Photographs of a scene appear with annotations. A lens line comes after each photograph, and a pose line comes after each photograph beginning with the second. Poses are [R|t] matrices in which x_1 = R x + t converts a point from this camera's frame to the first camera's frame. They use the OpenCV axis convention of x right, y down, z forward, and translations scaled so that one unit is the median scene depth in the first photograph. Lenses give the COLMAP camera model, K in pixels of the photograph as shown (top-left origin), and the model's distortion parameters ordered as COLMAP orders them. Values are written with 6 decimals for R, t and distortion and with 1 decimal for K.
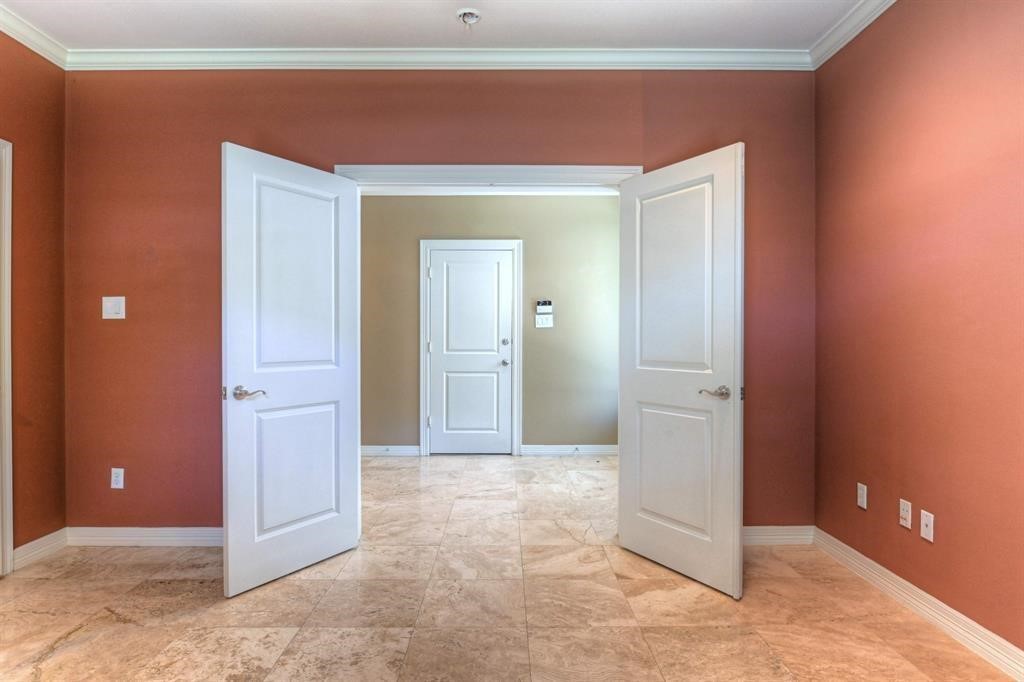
lens RADIAL K [[575.4, 0, 511.5], [0, 575.4, 339.7], [0, 0, 1]] dist [-0.017149, -0.000273]
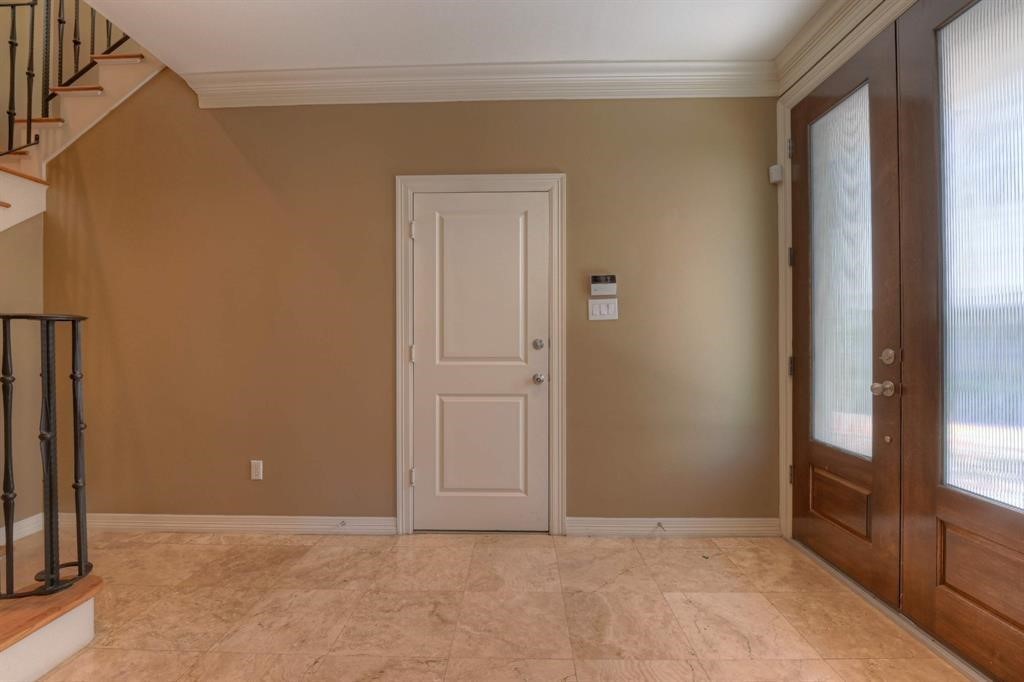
lens RADIAL K [[466.1, 0, 508.2], [0, 466.1, 337.1], [0, 0, 1]] dist [-0.018436, -0.001856]
pose [[0.999849, -0.003066, -0.017106, -0.033423], [0.003132, 0.999988, 0.003807, -0.005891], [0.017094, -0.003860, 0.999846, 0.515453]]
